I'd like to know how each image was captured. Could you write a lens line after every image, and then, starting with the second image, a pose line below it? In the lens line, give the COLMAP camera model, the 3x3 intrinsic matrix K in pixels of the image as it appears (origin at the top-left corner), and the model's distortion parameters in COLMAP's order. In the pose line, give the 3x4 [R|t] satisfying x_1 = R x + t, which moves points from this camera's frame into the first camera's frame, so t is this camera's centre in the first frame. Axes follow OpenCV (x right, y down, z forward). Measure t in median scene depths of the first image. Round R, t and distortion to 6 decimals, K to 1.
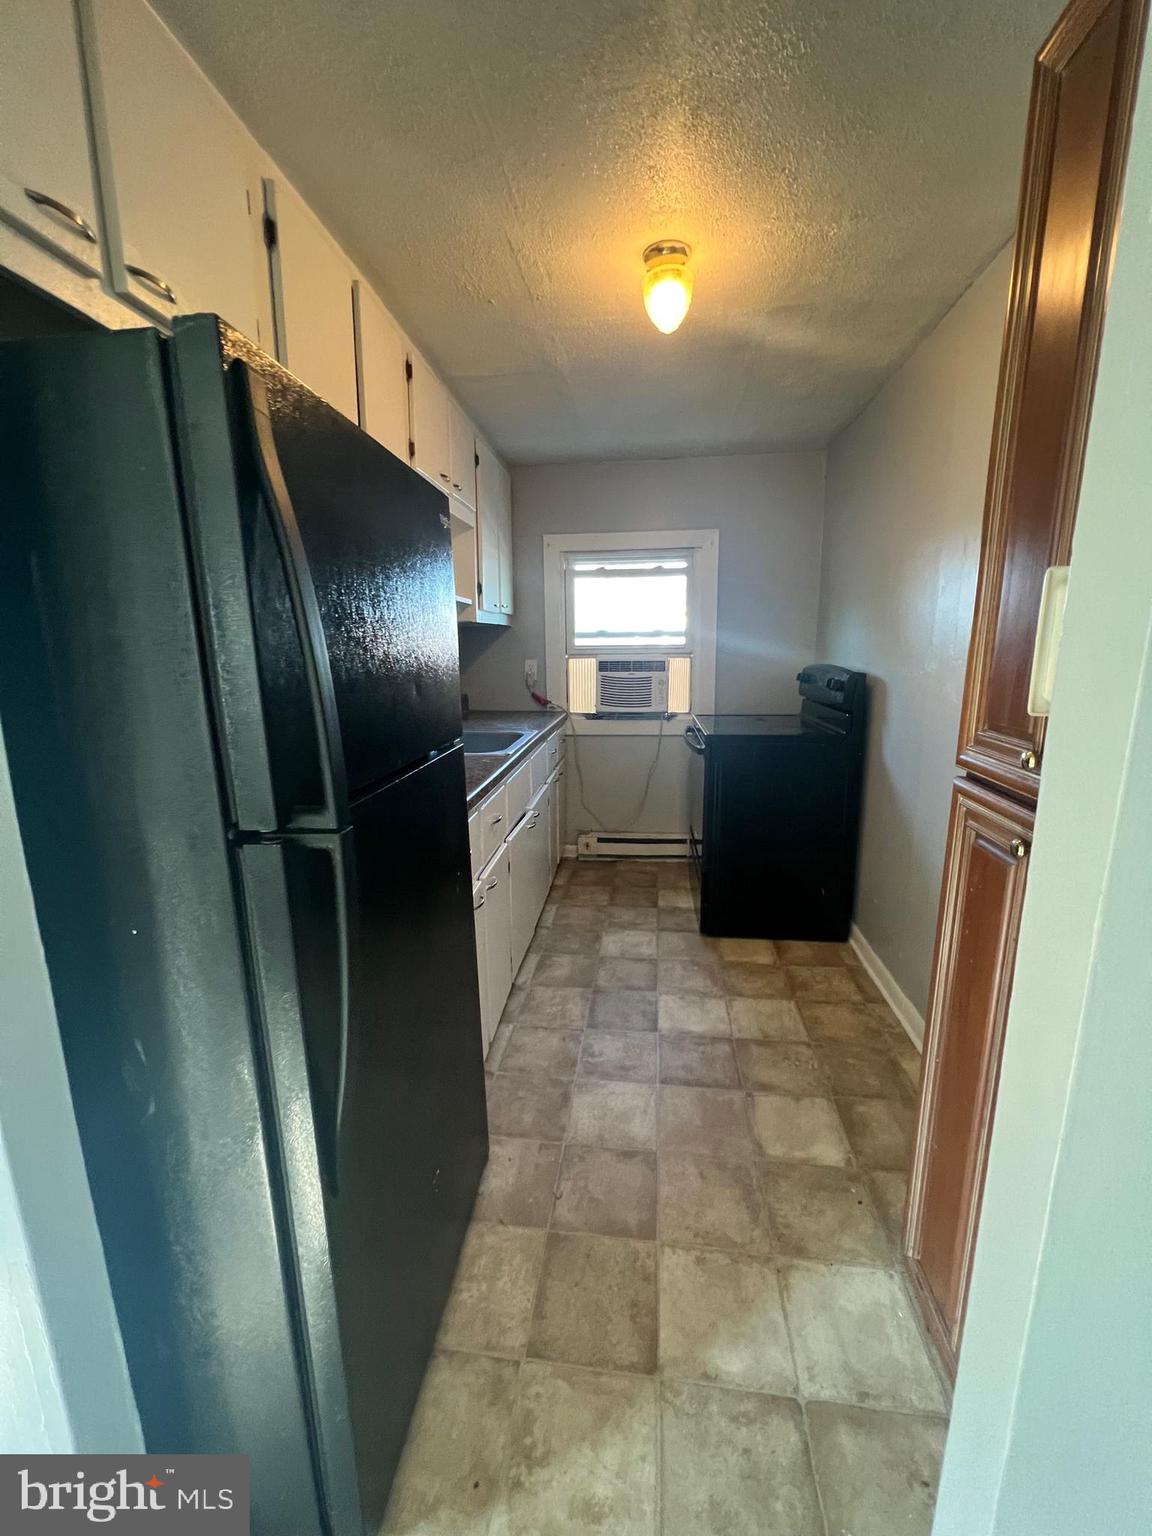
lens RADIAL K [[618.5, 0, 577.4], [0, 618.5, 760.5], [0, 0, 1]] dist [-0.003565, 0.000033]
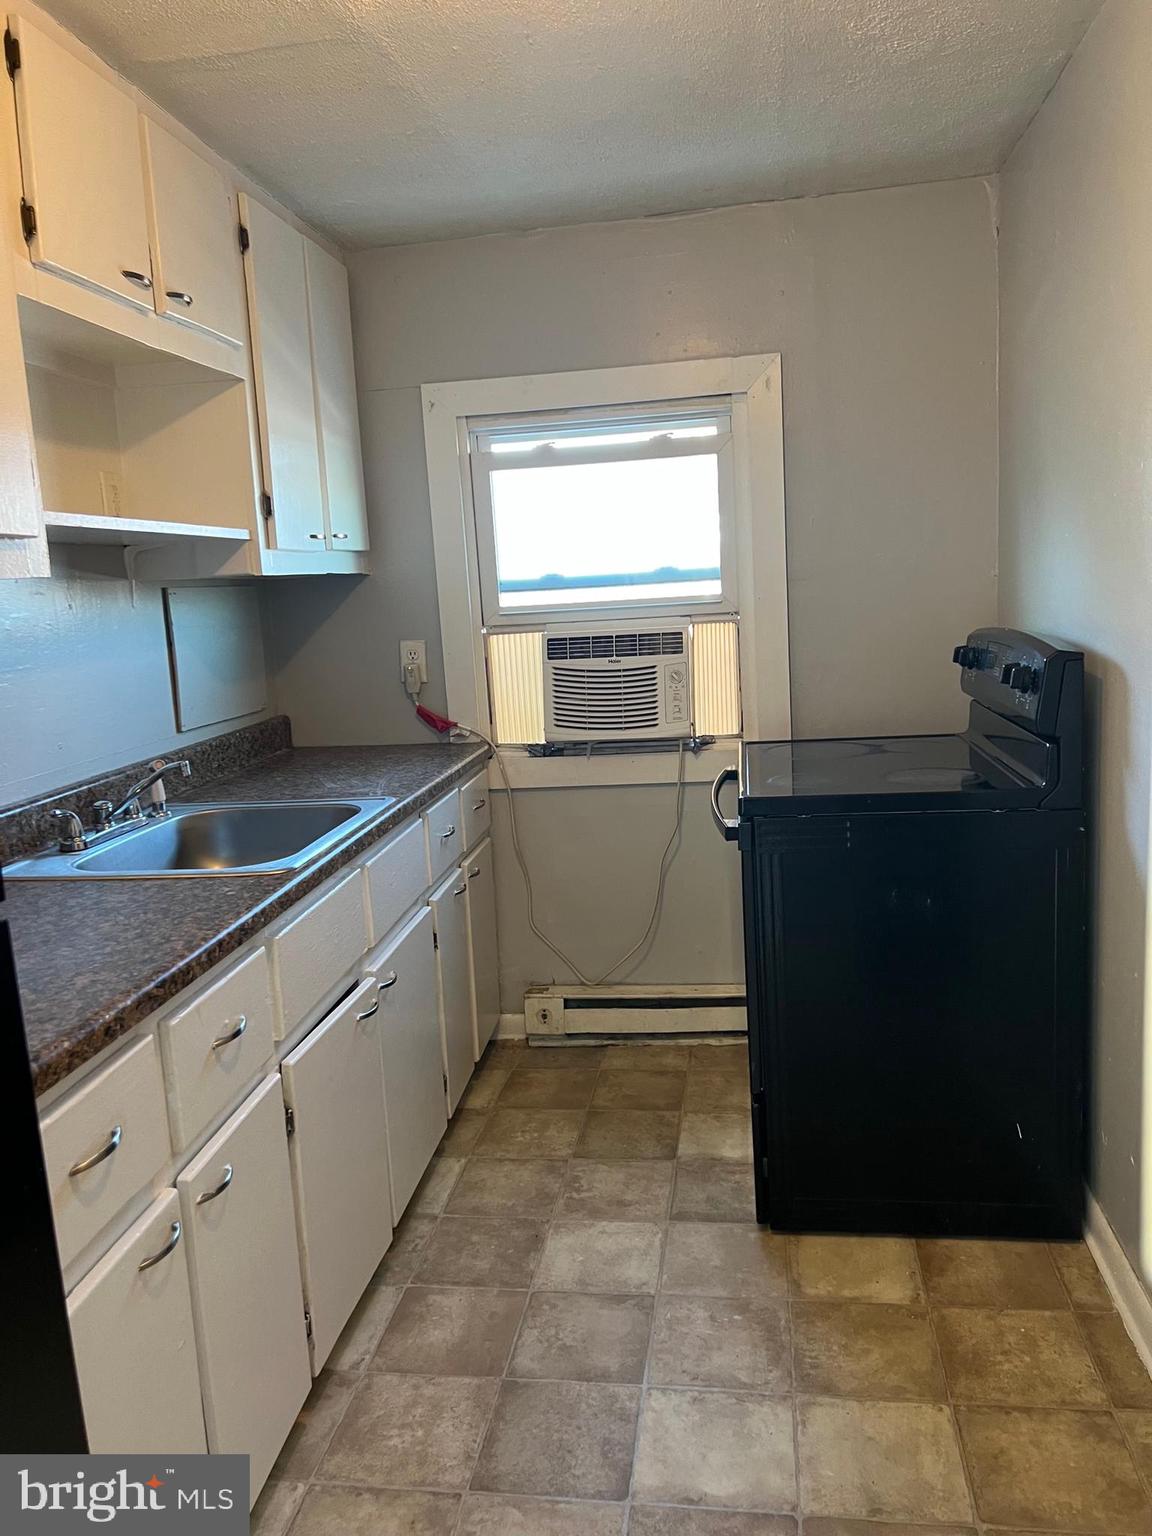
lens RADIAL K [[1163.6, 0, 570.0], [0, 1163.6, 764.2], [0, 0, 1]] dist [0.048348, -0.053851]
pose [[0.998492, -0.042392, -0.034883, 0.097854], [0.041340, 0.998684, -0.030356, -0.039621], [0.036124, 0.028869, 0.998930, 0.106746]]
